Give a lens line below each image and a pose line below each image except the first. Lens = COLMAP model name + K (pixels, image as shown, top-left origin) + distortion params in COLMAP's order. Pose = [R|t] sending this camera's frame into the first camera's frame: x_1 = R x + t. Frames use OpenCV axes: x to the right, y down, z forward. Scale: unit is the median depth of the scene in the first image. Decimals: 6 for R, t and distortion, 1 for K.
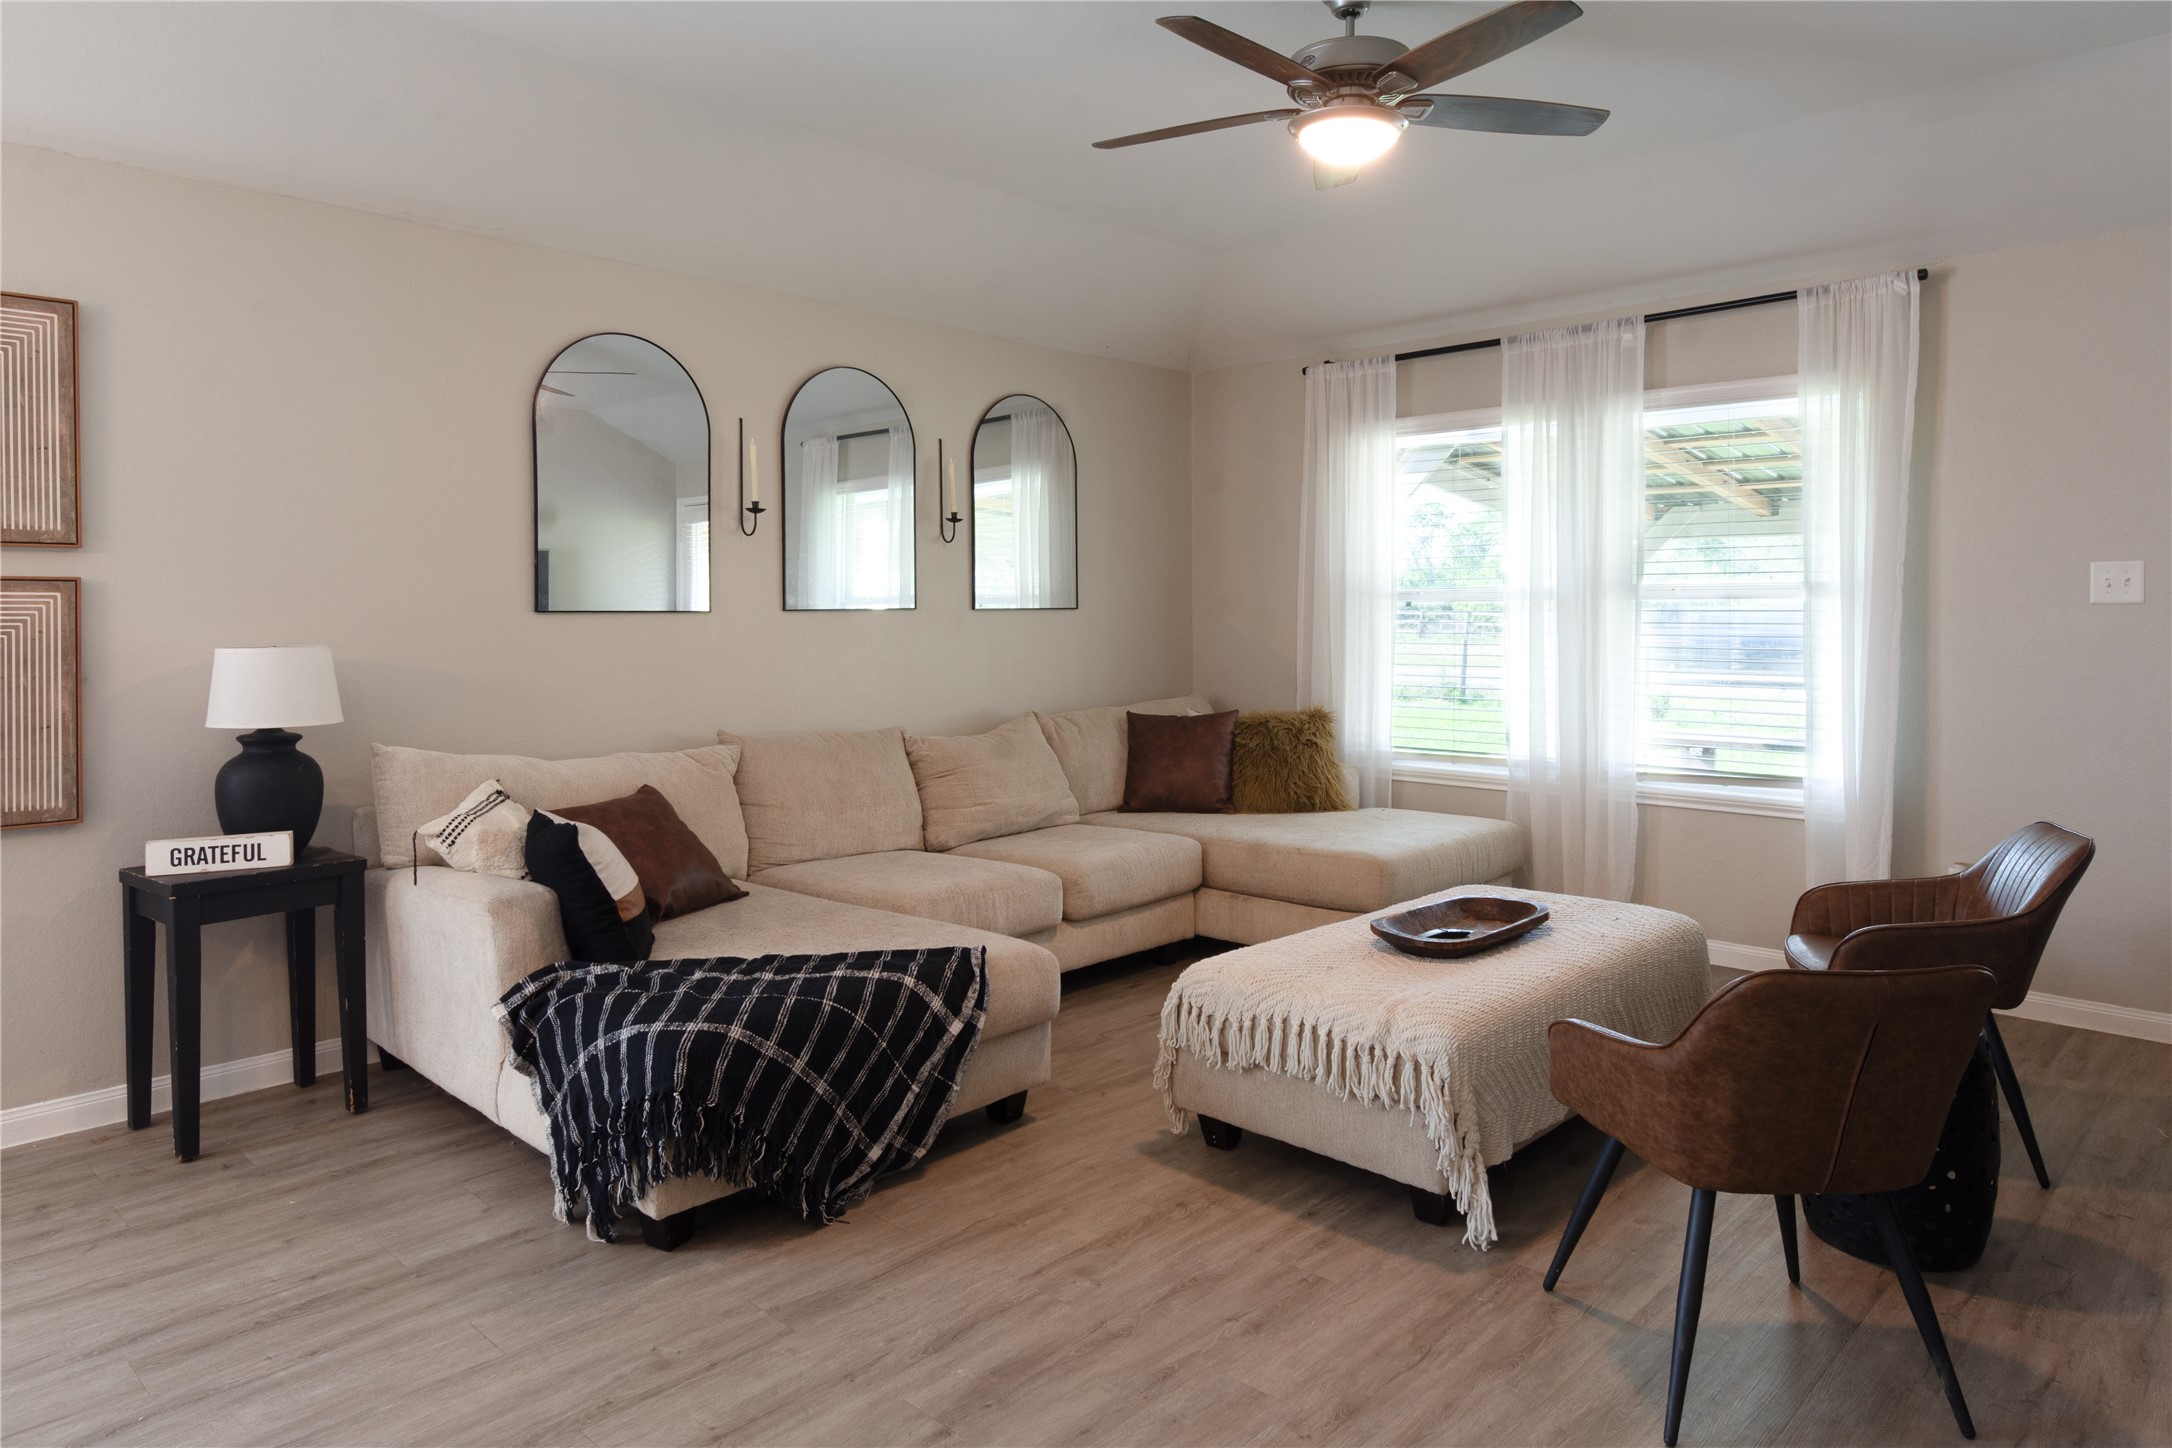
lens RADIAL K [[1352.8, 0, 1090.3], [0, 1352.8, 624.8], [0, 0, 1]] dist [-0.002809, -0.000385]
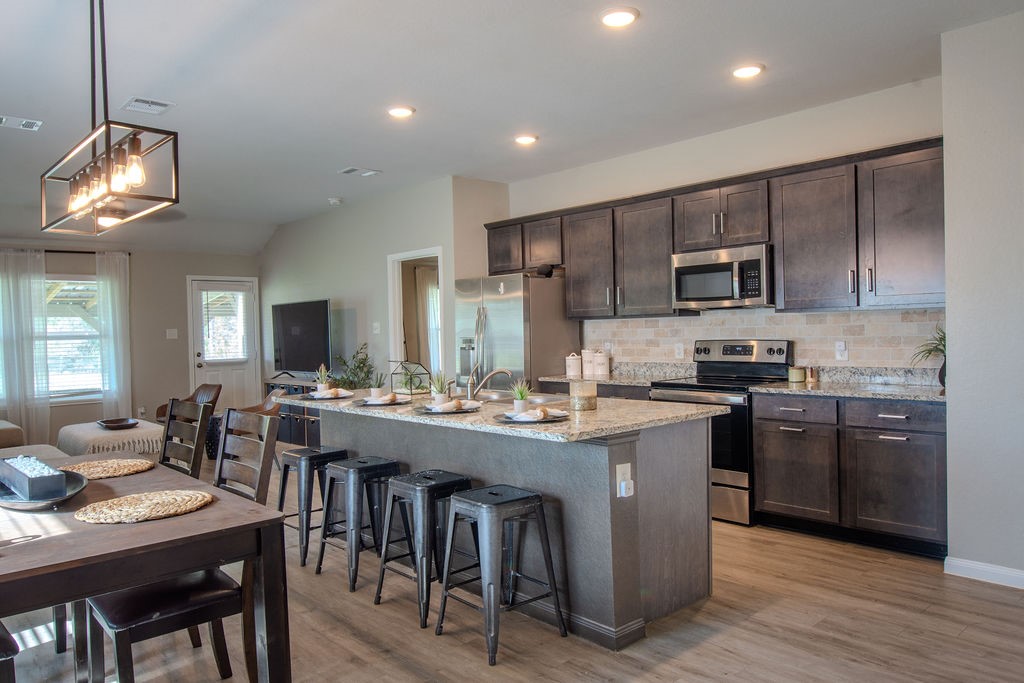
lens RADIAL K [[686.5, 0, 512.0], [0, 686.5, 341.5], [0, 0, 1]] dist [0.004563, 0.001285]
pose [[0.077021, -0.016551, 0.996892, -1.169548], [0.038362, 0.999171, 0.013625, 0.001175], [-0.996291, 0.037193, 0.077592, -0.197260]]
